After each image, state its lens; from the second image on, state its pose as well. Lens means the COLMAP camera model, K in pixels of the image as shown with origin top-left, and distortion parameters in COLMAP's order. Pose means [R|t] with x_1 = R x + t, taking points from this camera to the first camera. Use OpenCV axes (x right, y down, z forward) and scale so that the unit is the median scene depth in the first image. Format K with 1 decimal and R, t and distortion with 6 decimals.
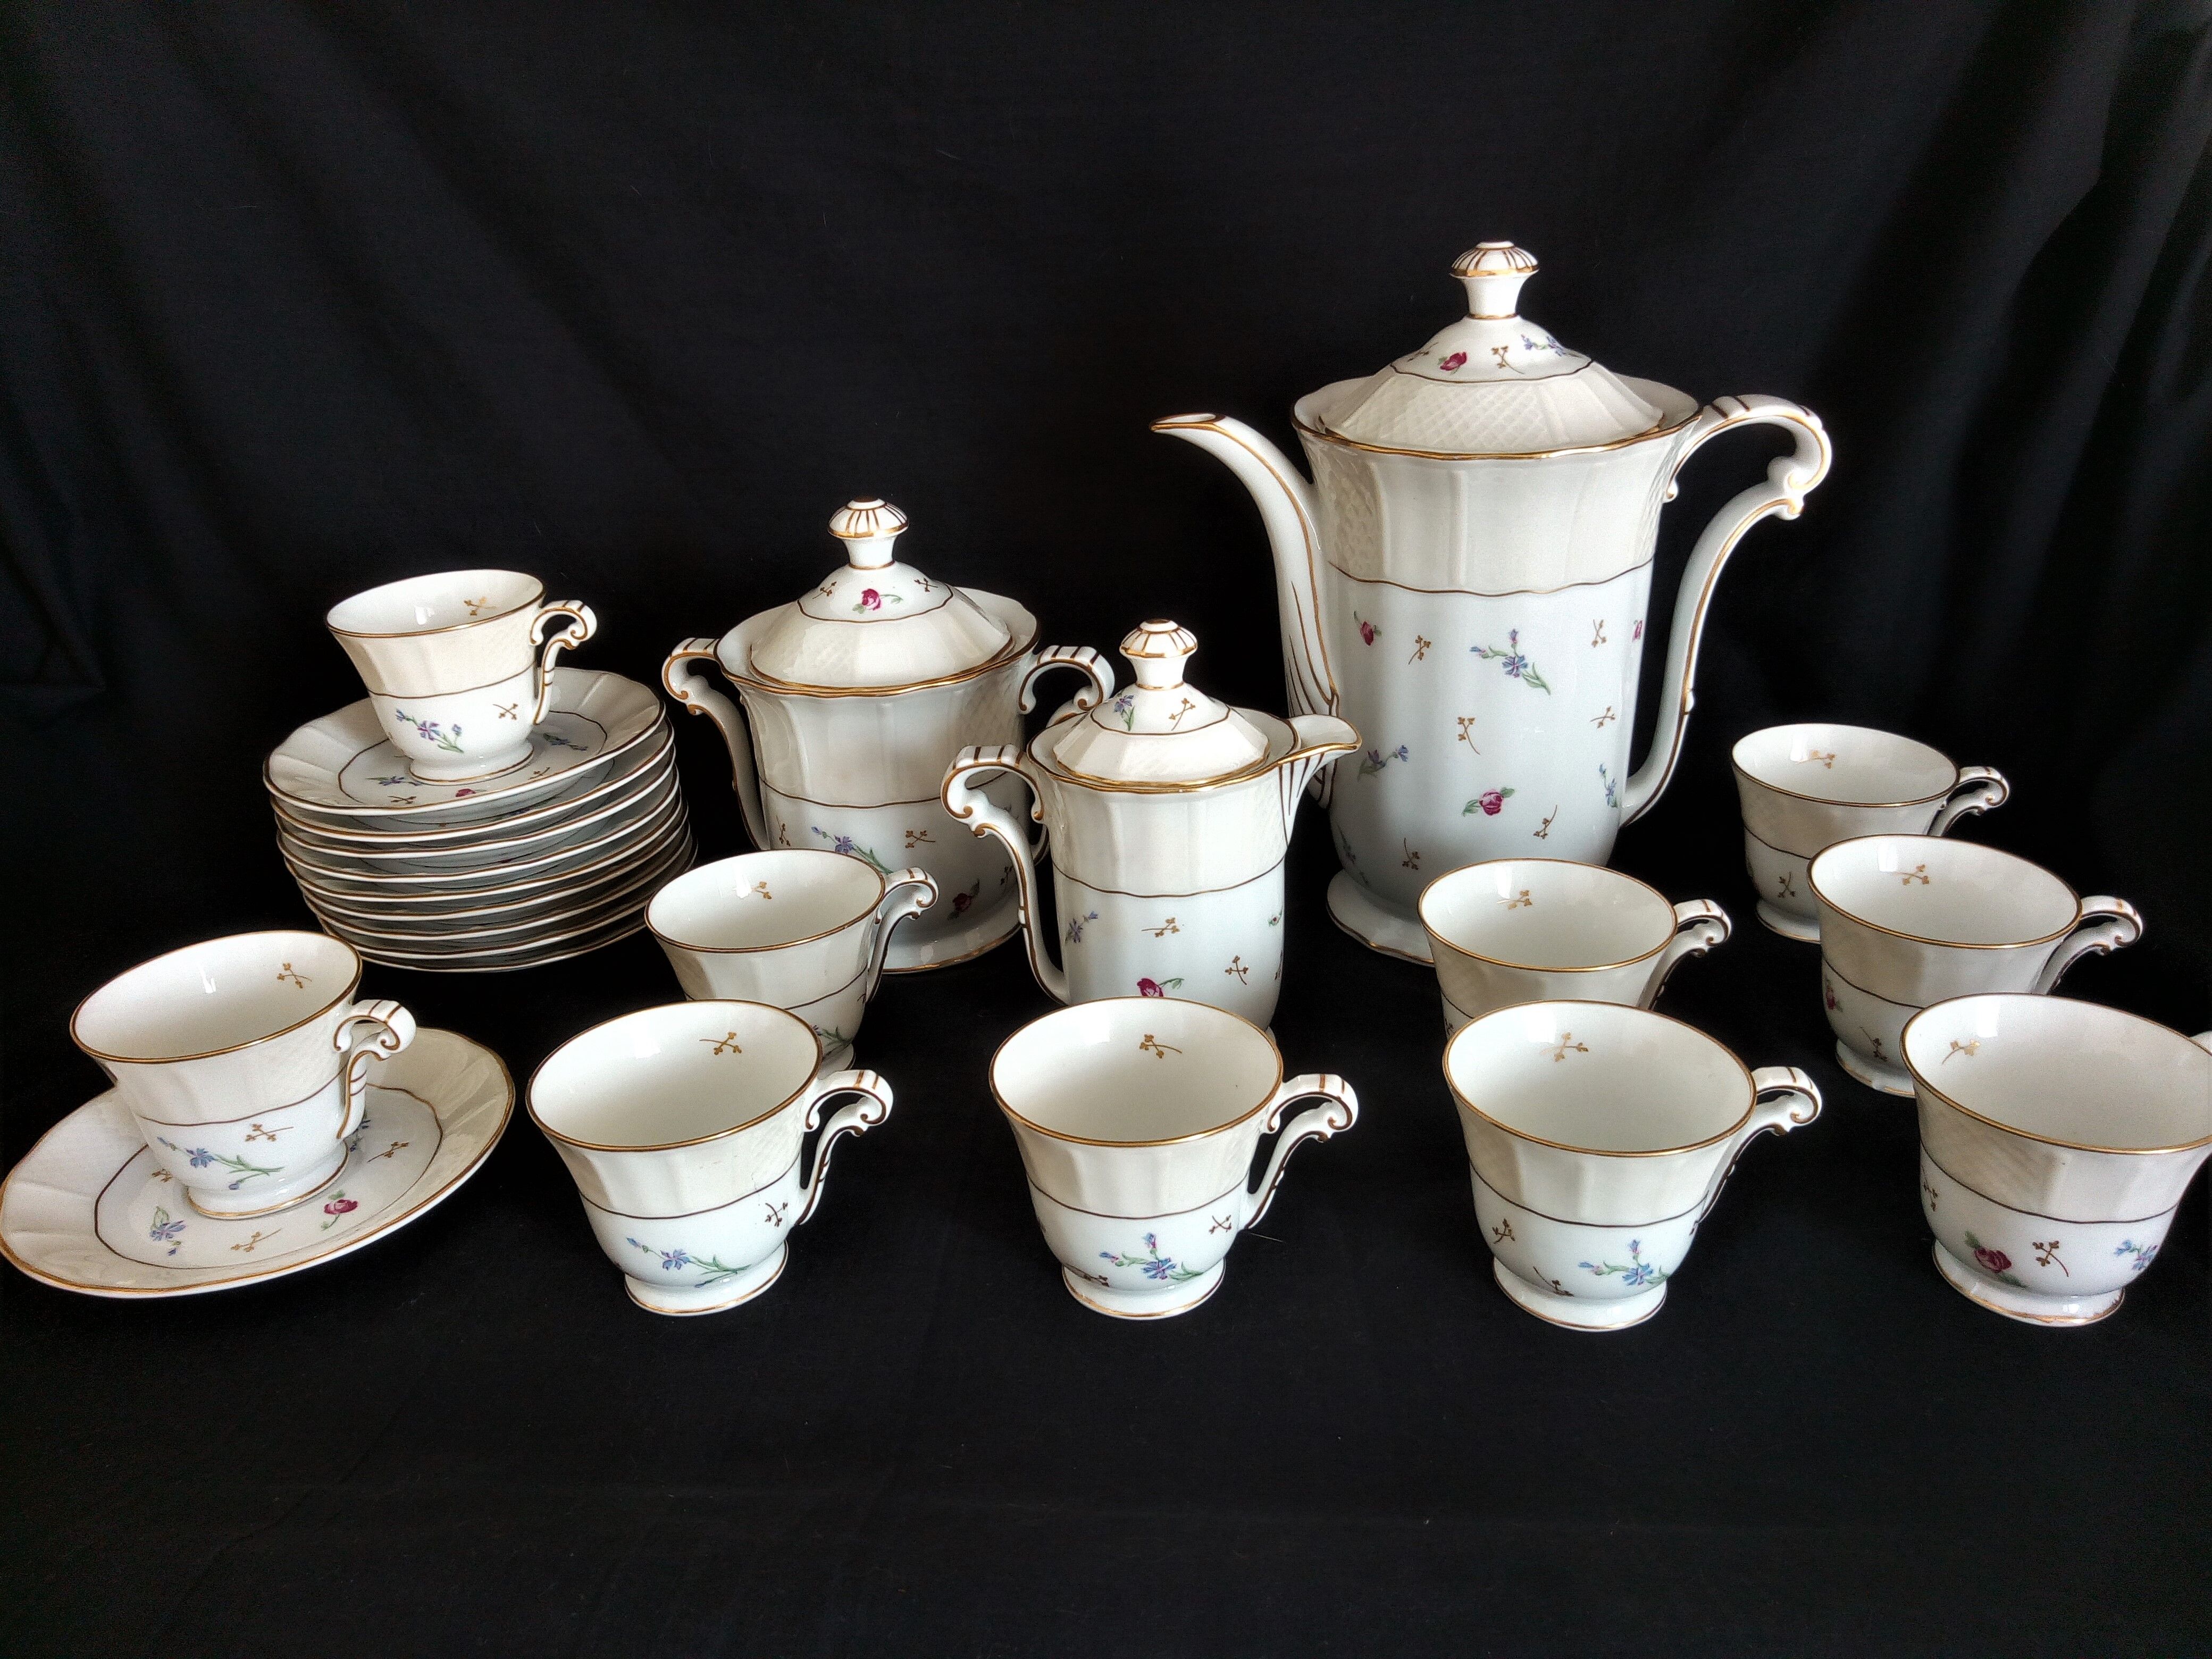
lens RADIAL K [[1727.8, 0, 1099.7], [0, 1727.8, 829.4], [0, 0, 1]] dist [0.022826, -0.067338]
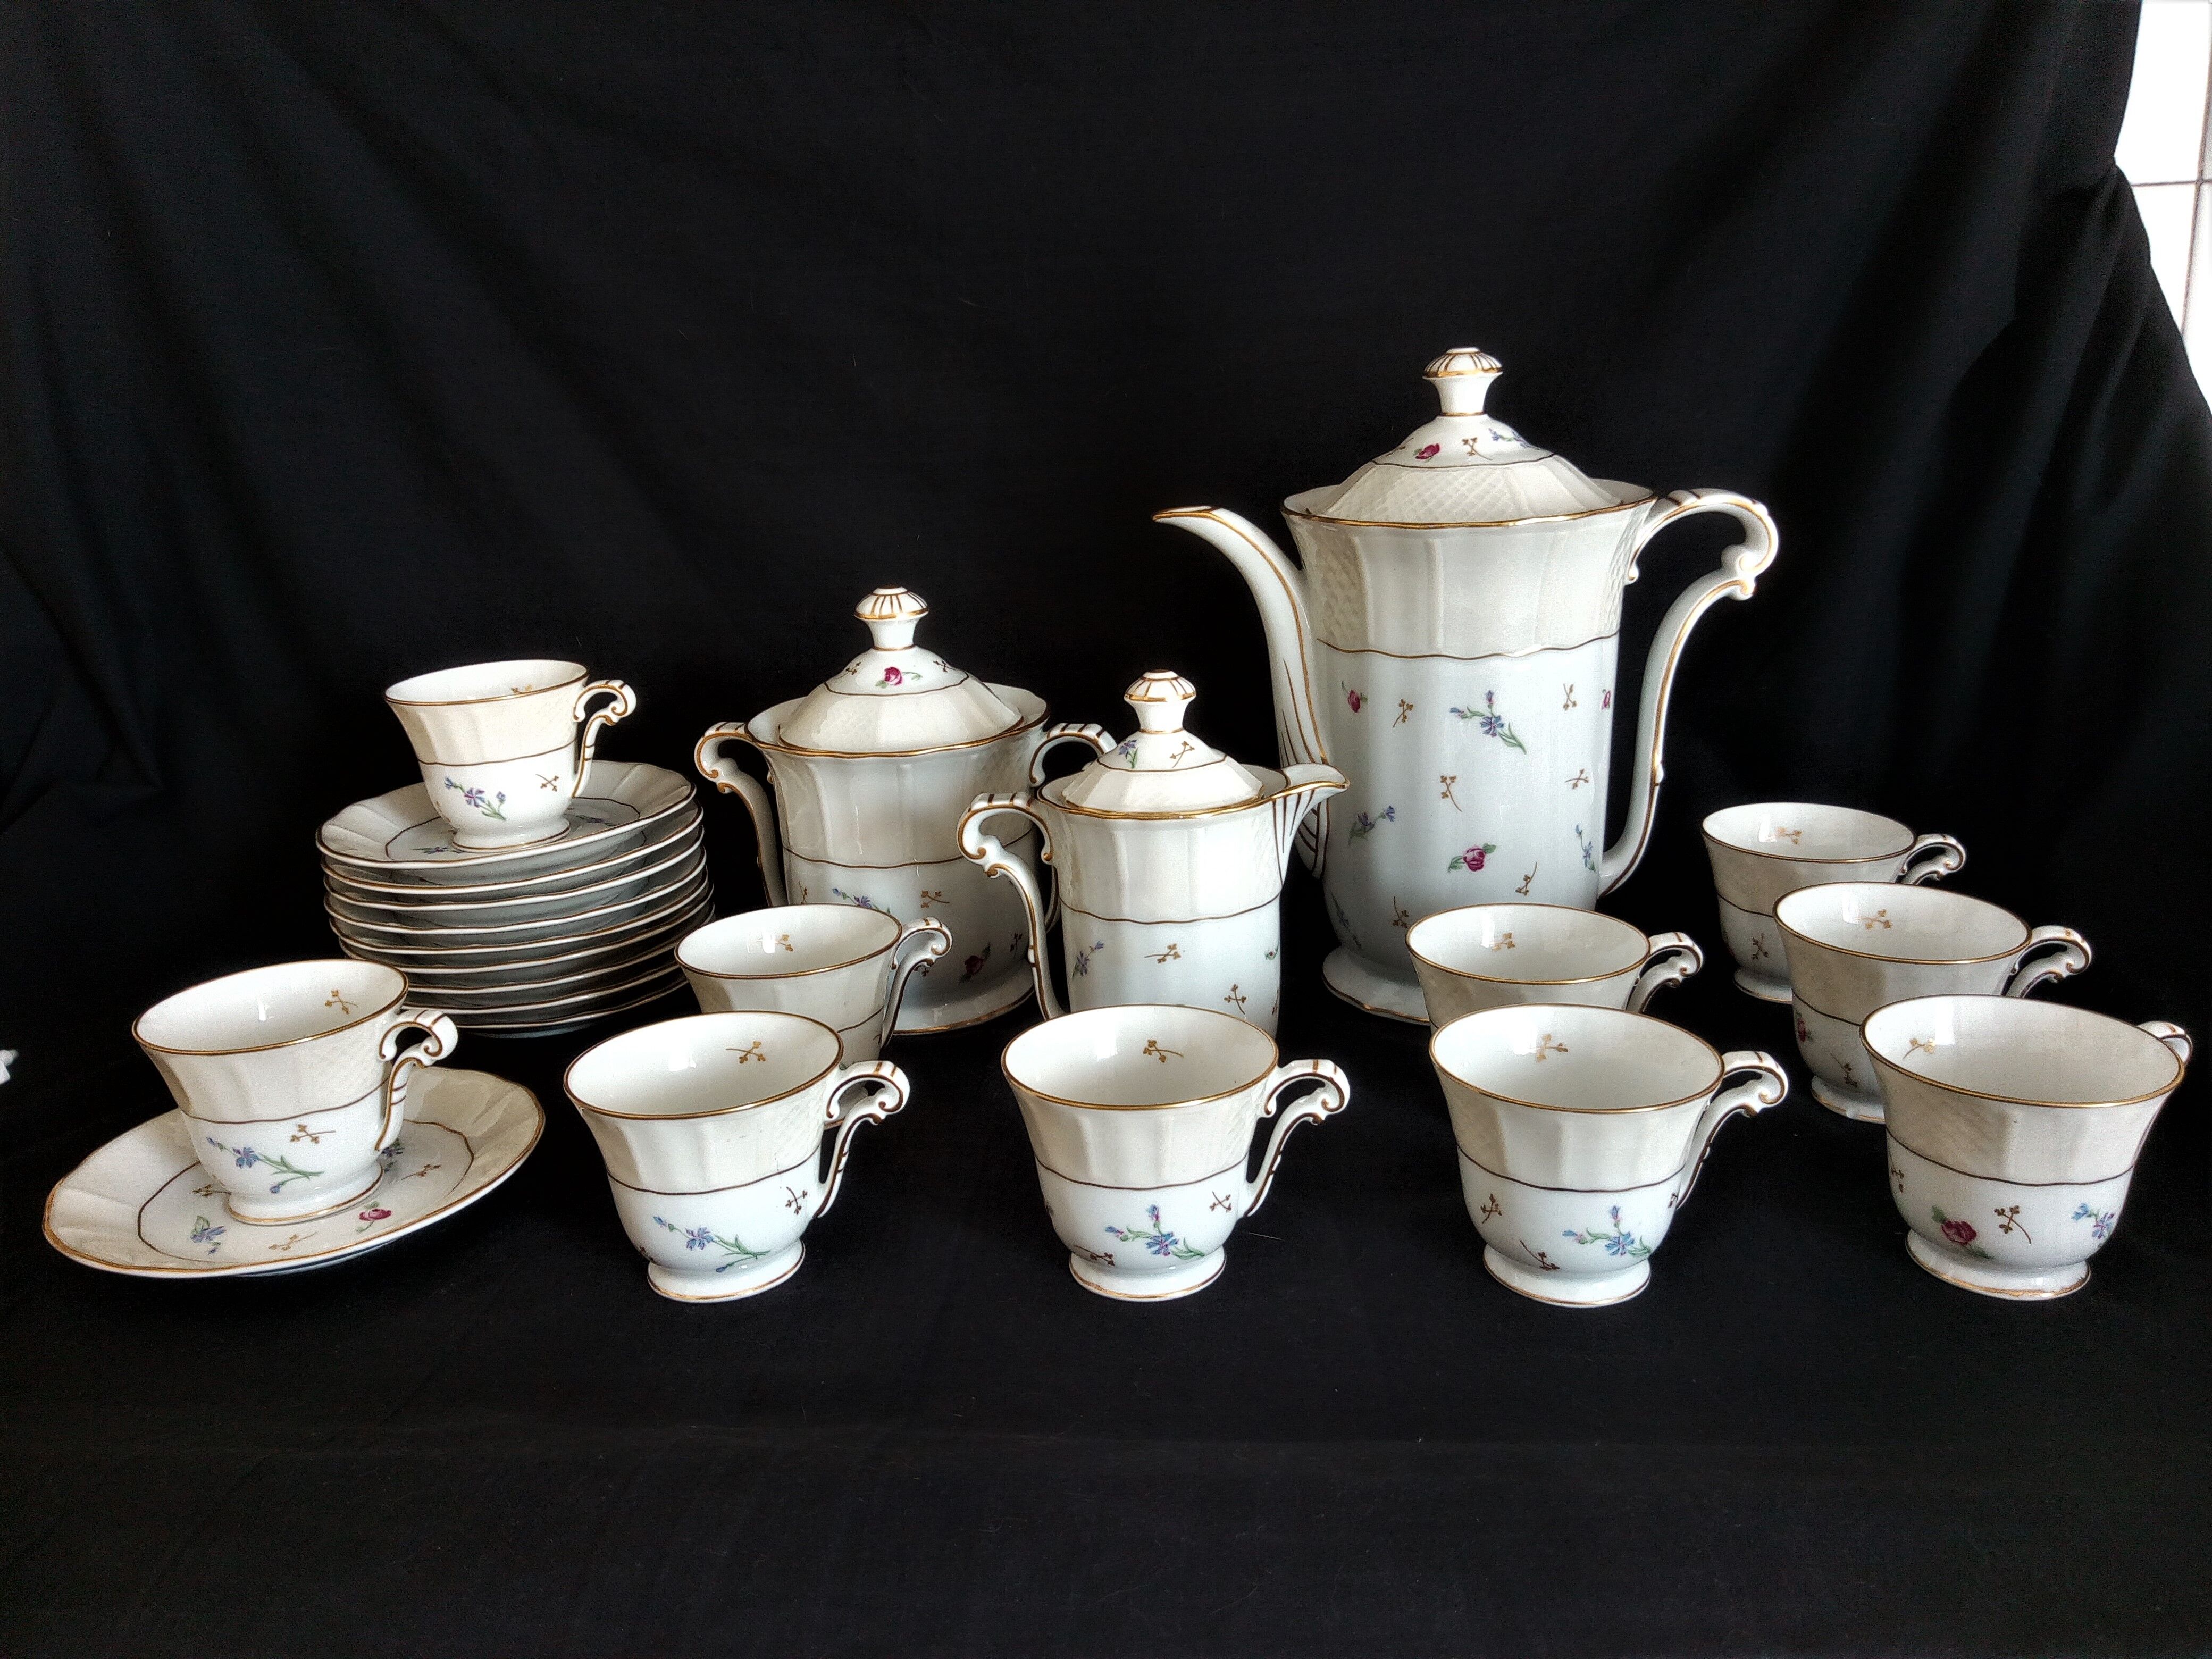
lens RADIAL K [[1727.8, 0, 1099.7], [0, 1727.8, 829.4], [0, 0, 1]] dist [0.022826, -0.067338]
pose [[0.999997, 0.001421, -0.001983, -0.001342], [-0.001680, 0.990476, -0.137676, 0.117381], [0.001768, 0.137679, 0.990475, -0.054841]]
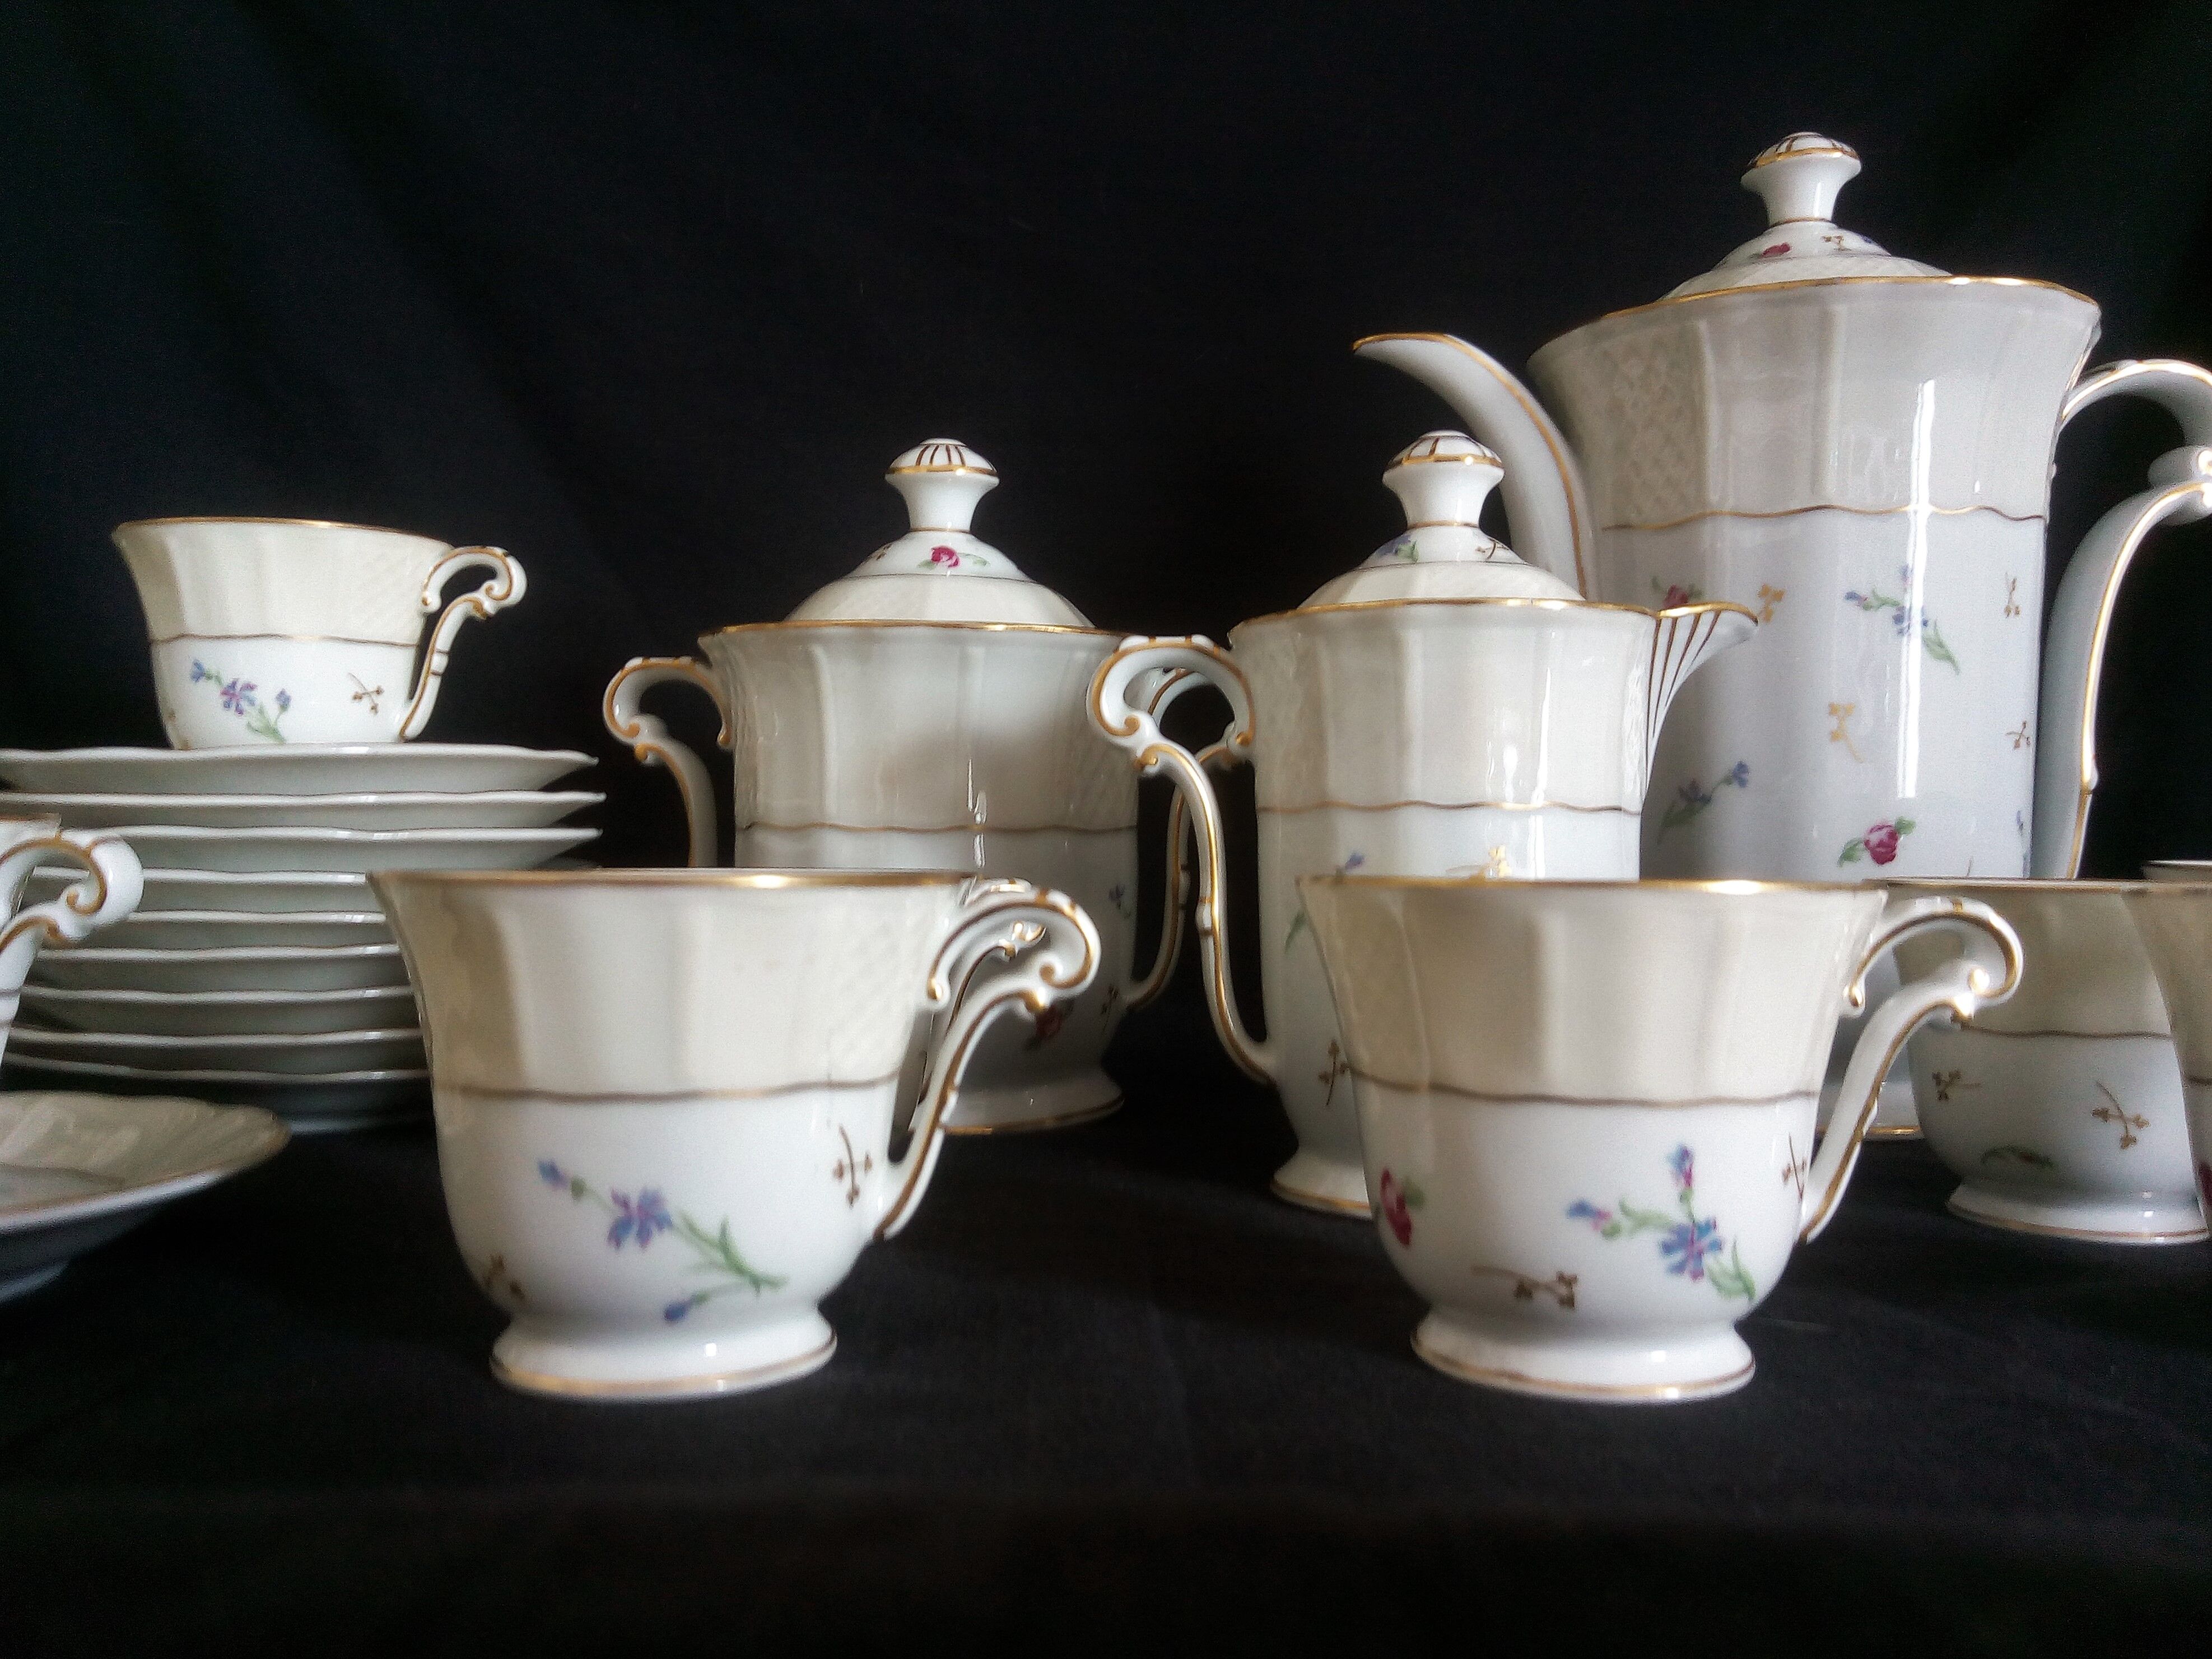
lens RADIAL K [[1821.1, 0, 1101.5], [0, 1821.1, 829.5], [0, 0, 1]] dist [0.019092, -0.066655]
pose [[0.994893, 0.053475, 0.085605, -0.136114], [-0.014561, 0.915292, -0.402529, 0.275516], [-0.099878, 0.399227, 0.911396, 0.406334]]
